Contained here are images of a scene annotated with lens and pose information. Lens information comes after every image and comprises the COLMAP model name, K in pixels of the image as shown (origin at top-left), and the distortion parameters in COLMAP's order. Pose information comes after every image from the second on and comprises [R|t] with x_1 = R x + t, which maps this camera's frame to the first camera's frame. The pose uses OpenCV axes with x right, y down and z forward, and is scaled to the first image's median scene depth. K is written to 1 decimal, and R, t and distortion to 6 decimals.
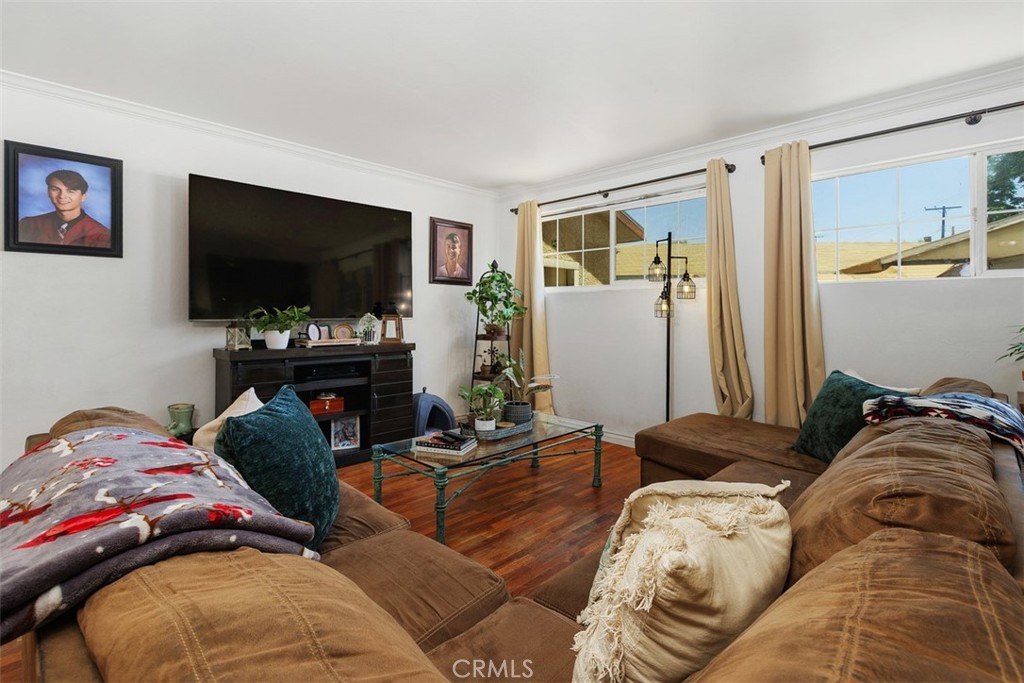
lens RADIAL K [[468.2, 0, 502.3], [0, 468.2, 306.1], [0, 0, 1]] dist [0.004015, -0.000448]
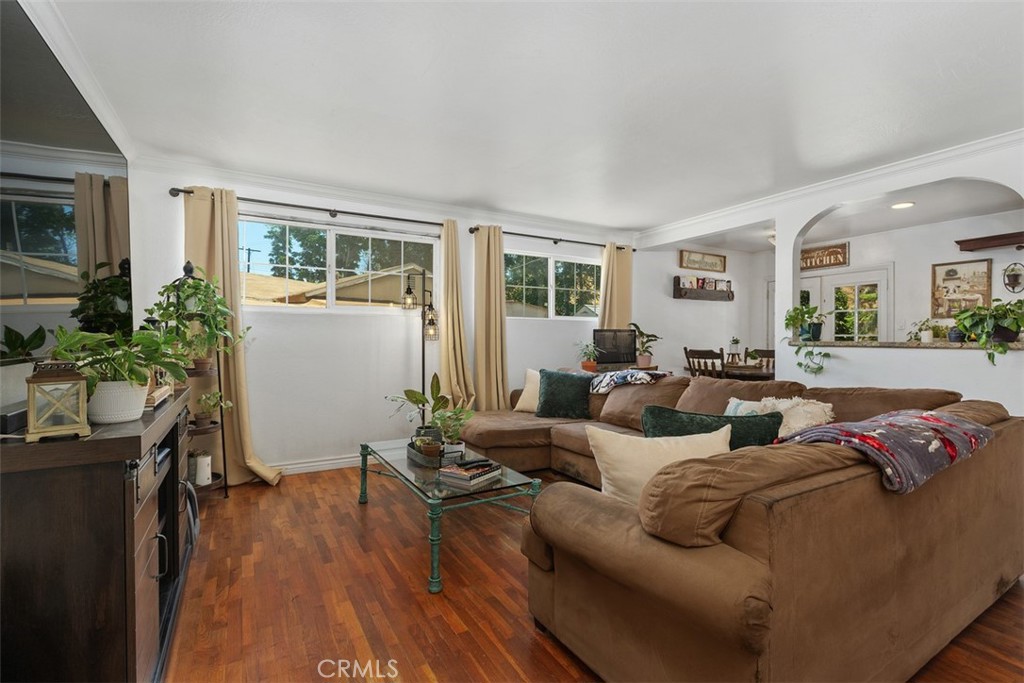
lens RADIAL K [[468.2, 0, 509.7], [0, 468.2, 339.6], [0, 0, 1]] dist [0.004015, -0.000448]
pose [[0.250004, -0.010378, 0.968189, -1.074801], [-0.010489, 0.999855, 0.013425, 0.006508], [-0.968188, -0.013512, 0.249859, 0.694814]]
